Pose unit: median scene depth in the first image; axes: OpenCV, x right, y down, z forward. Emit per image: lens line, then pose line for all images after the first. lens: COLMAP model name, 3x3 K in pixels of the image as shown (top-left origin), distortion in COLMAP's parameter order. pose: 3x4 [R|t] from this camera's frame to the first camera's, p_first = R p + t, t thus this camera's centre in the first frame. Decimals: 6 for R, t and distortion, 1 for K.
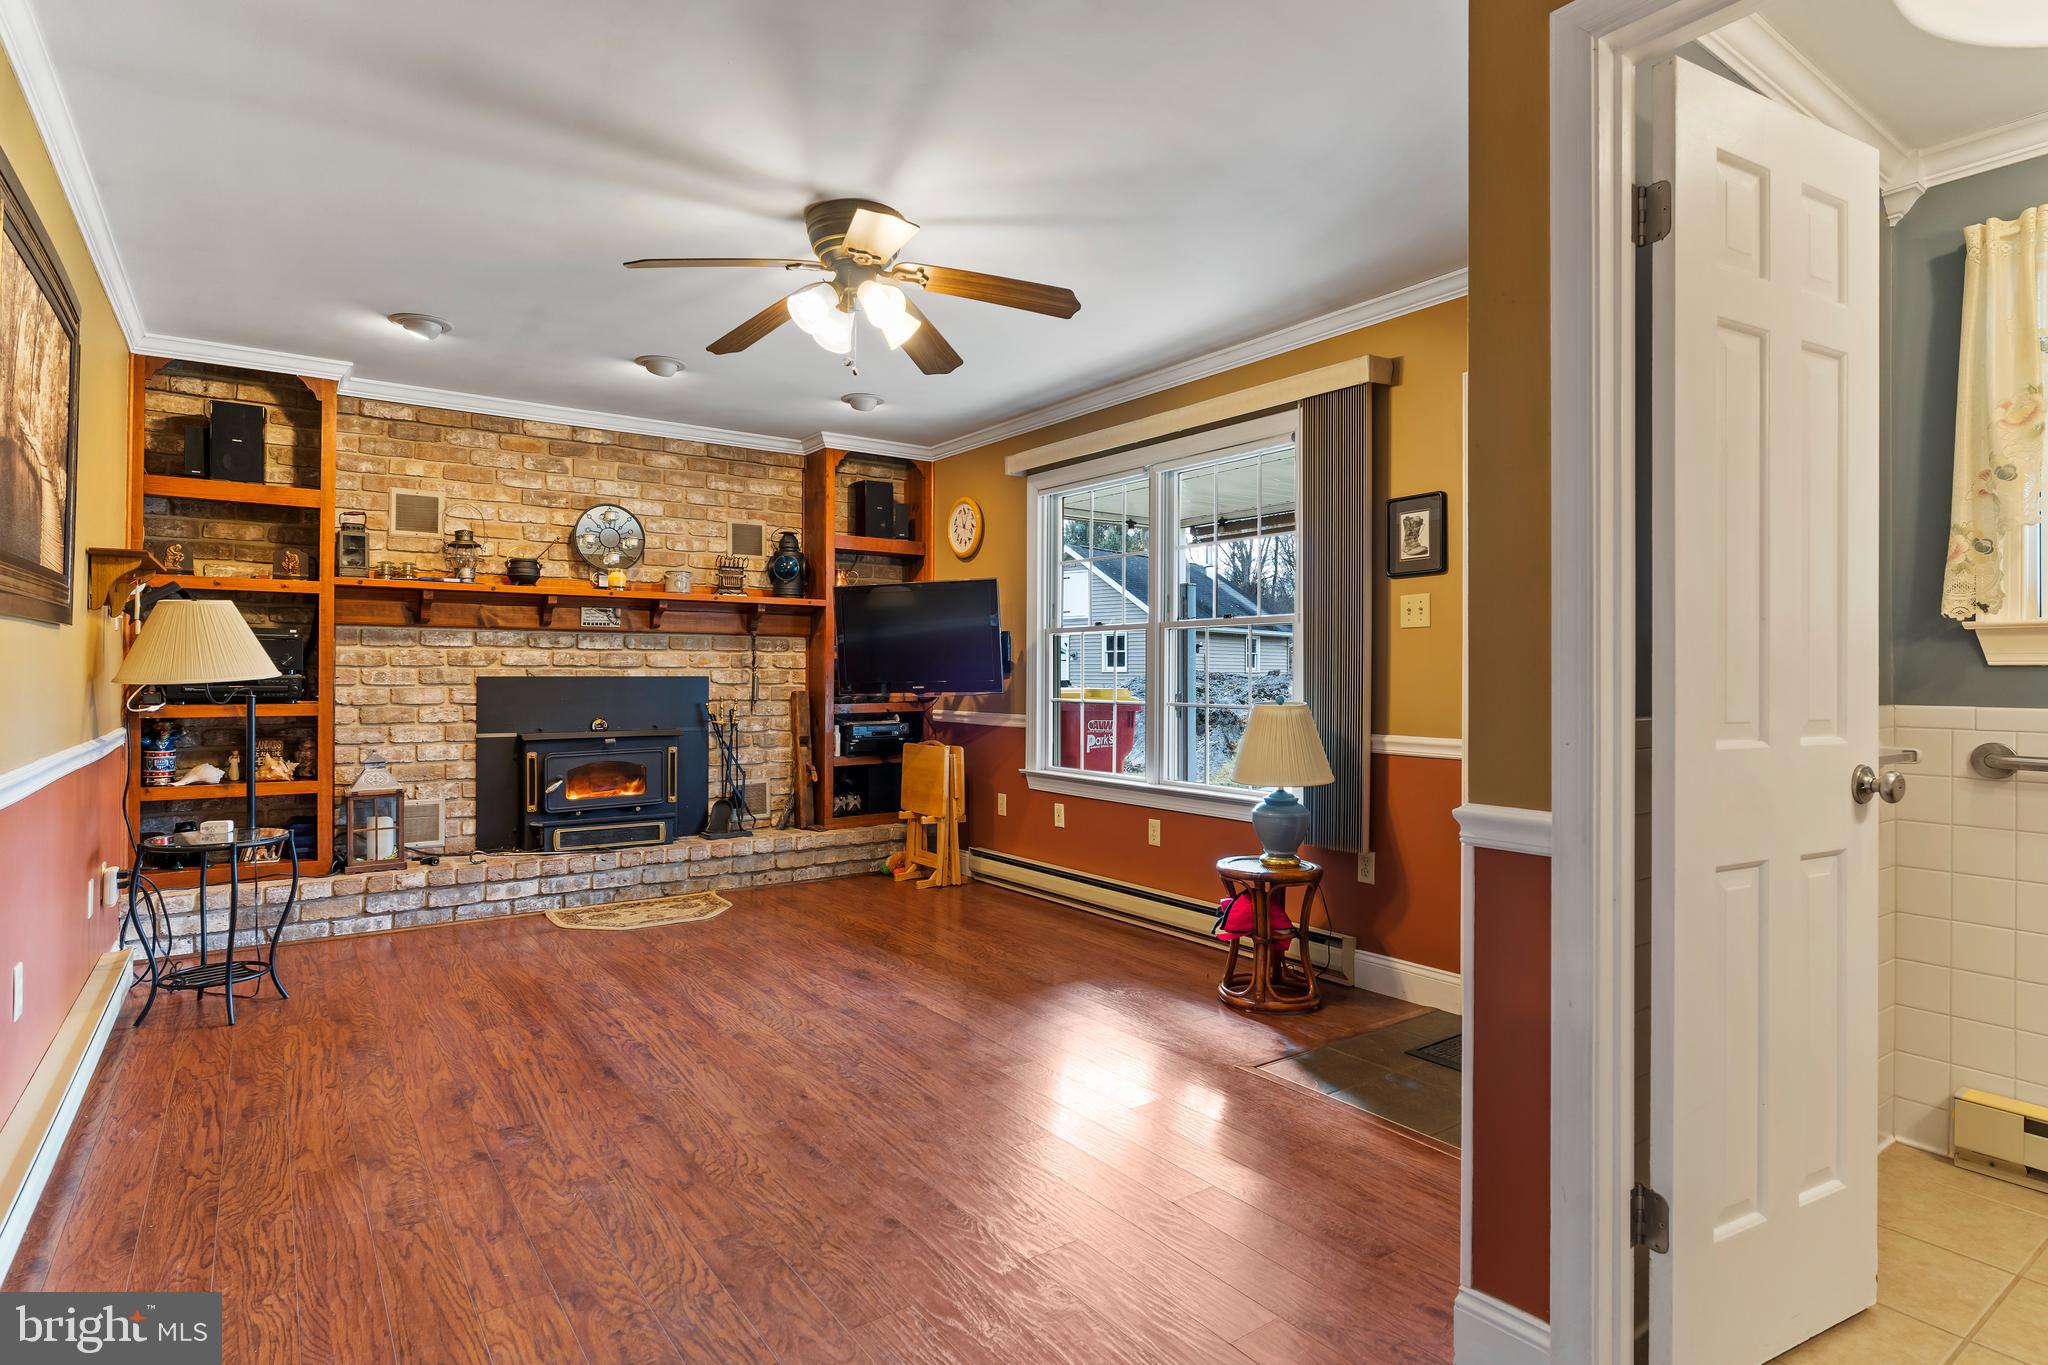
lens RADIAL K [[1062.2, 0, 1017.6], [0, 1062.2, 677.5], [0, 0, 1]] dist [-0.002382, 0.000201]
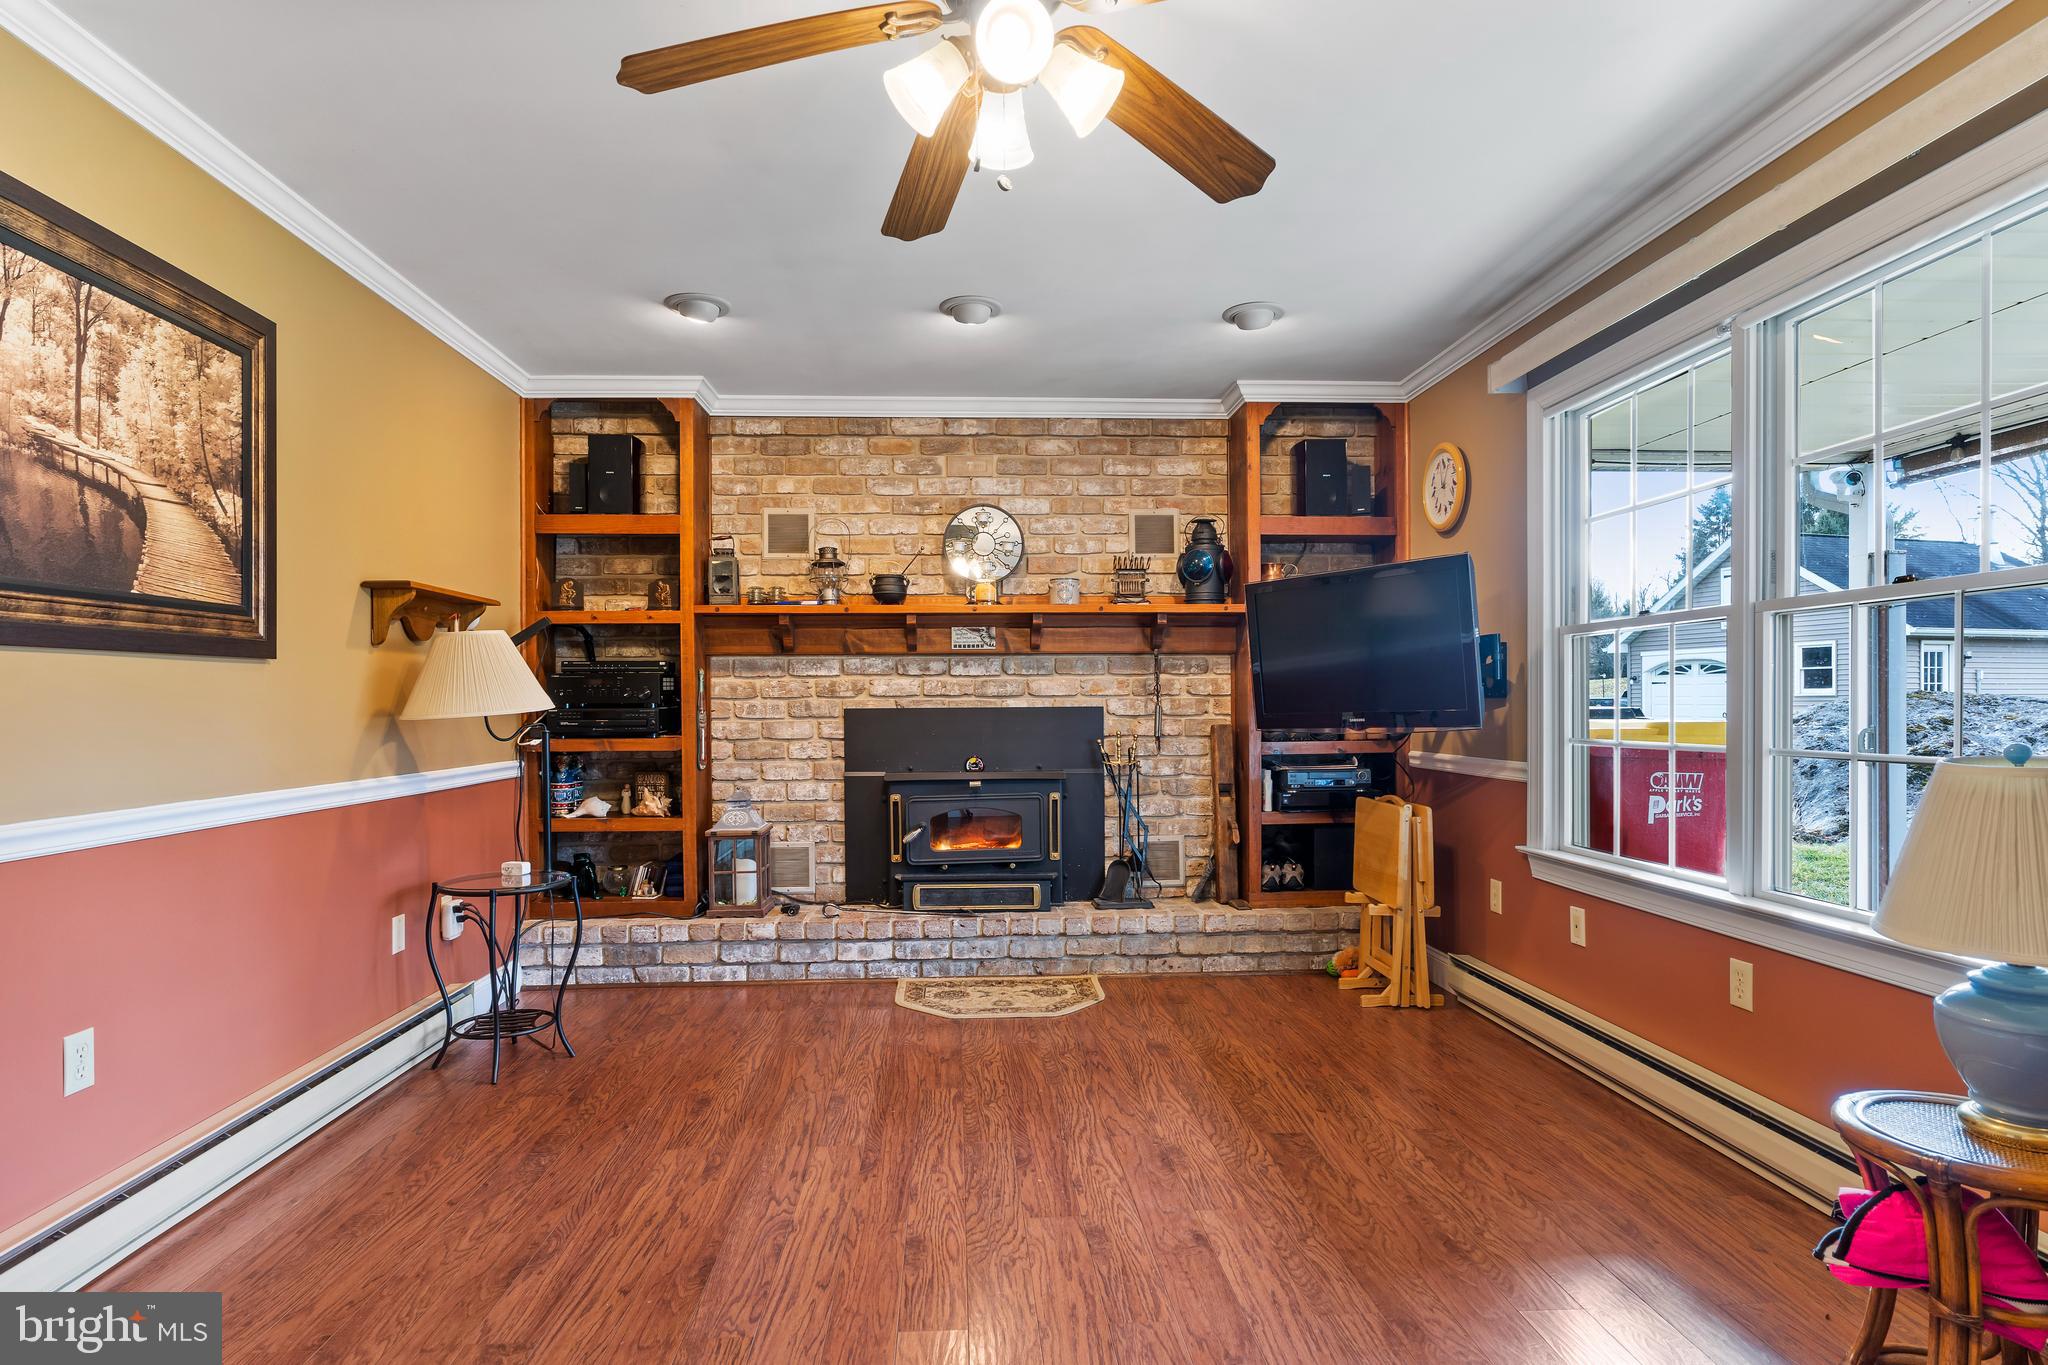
lens RADIAL K [[1080.5, 0, 999.5], [0, 1080.5, 717.3], [0, 0, 1]] dist [-0.003674, 0.002144]
pose [[0.841259, -0.001699, -0.540630, 0.097549], [0.007214, 0.999941, 0.008083, -0.000027], [0.540585, -0.010700, 0.841222, 0.291869]]
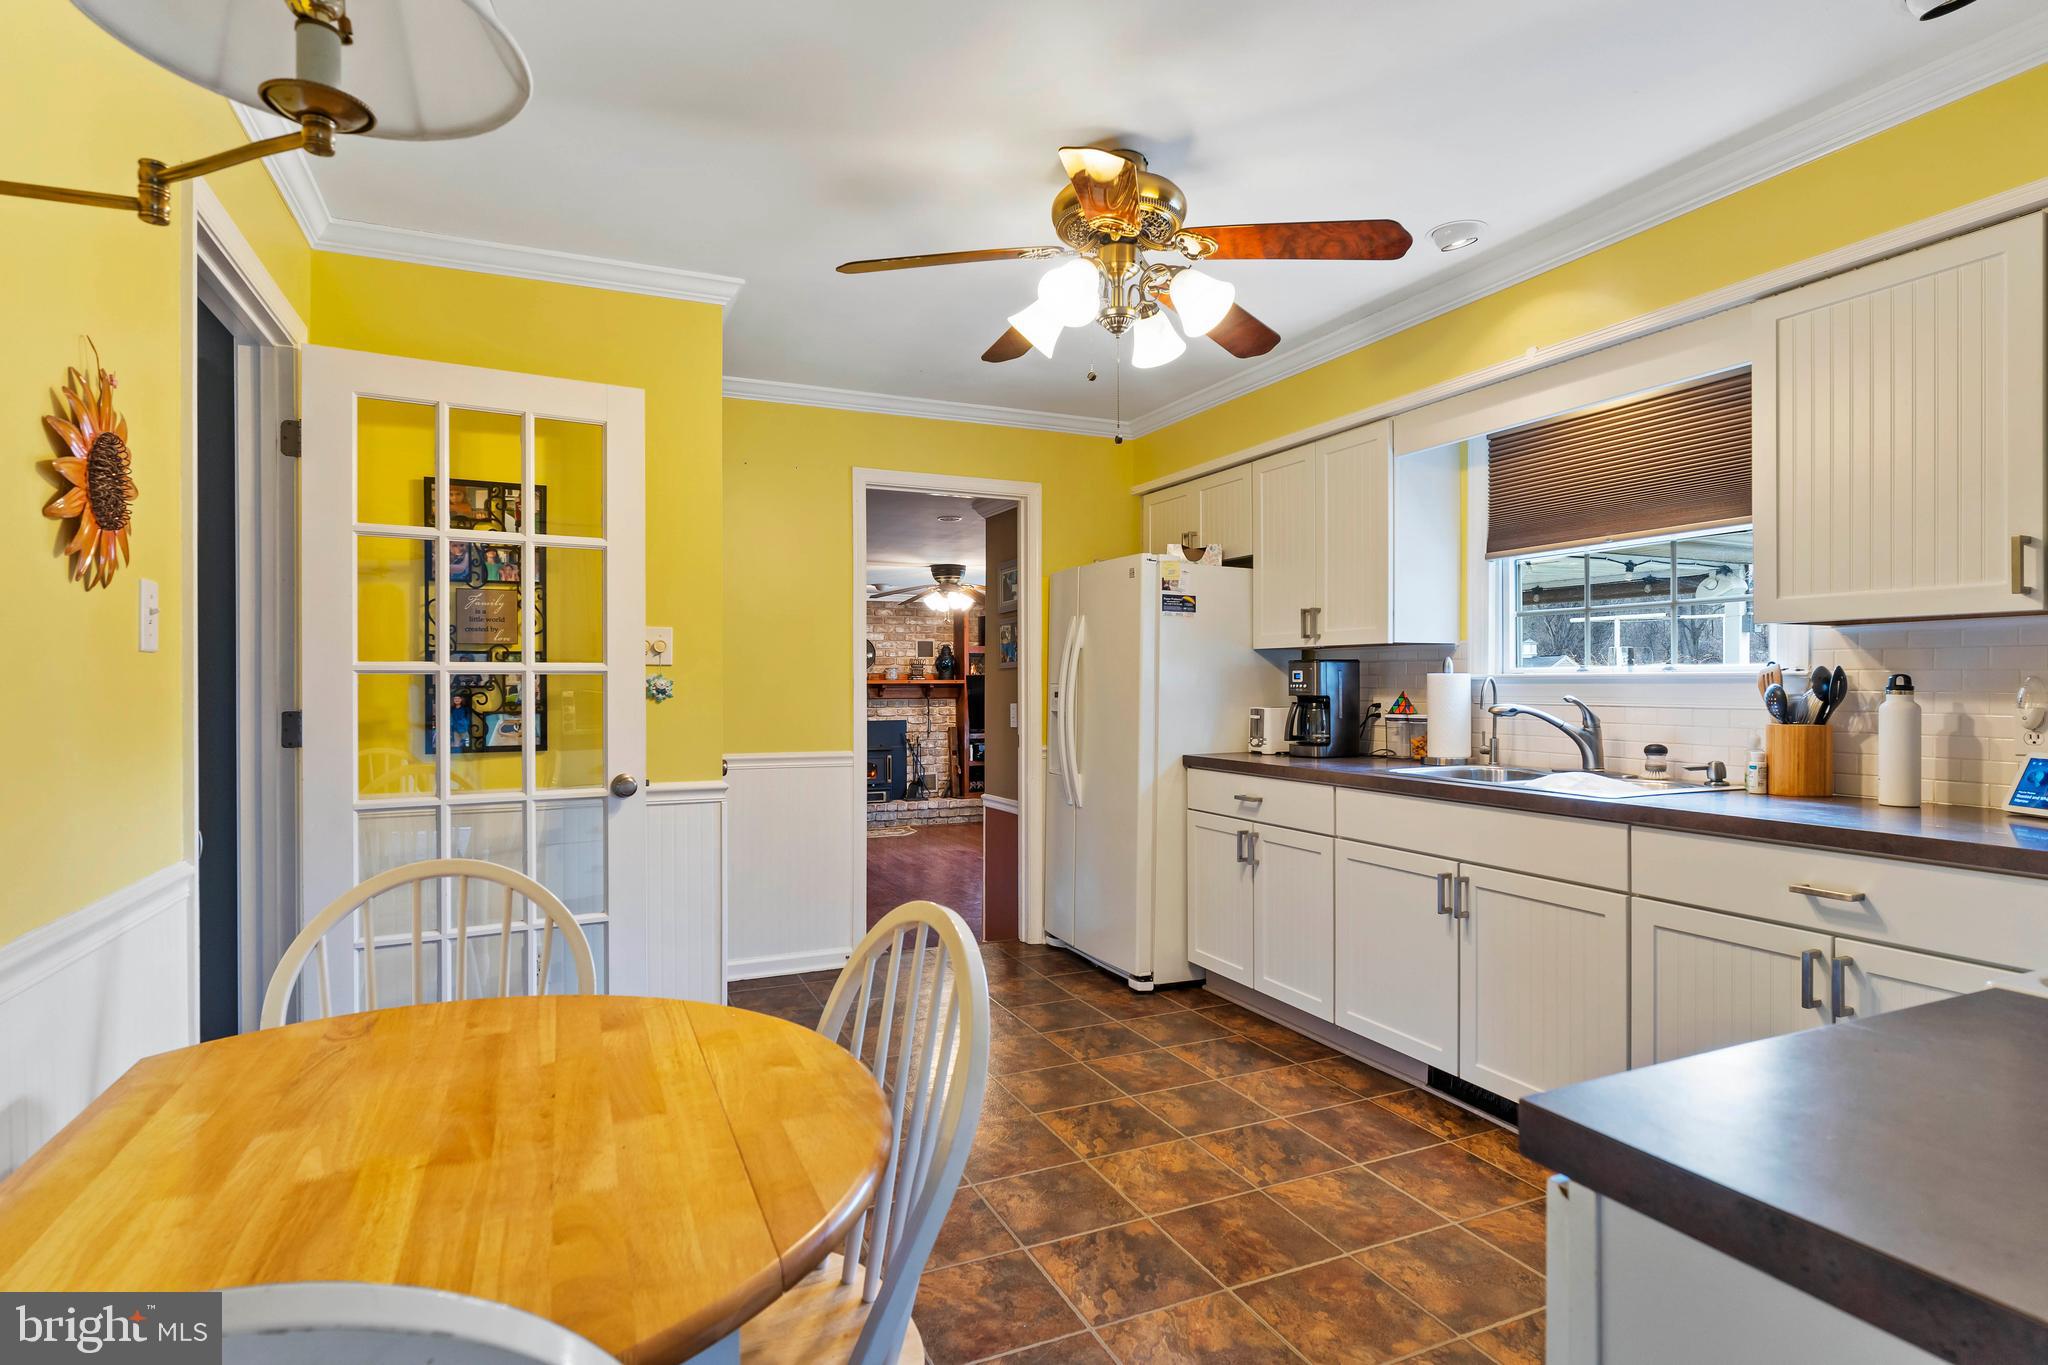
lens RADIAL K [[1062.2, 0, 1017.6], [0, 1062.2, 677.5], [0, 0, 1]] dist [-0.002382, 0.000201]
pose [[0.979896, -0.008310, -0.199336, 0.344007], [0.006414, 0.999928, -0.010155, -0.065540], [0.199406, 0.008672, 0.979879, -1.008491]]
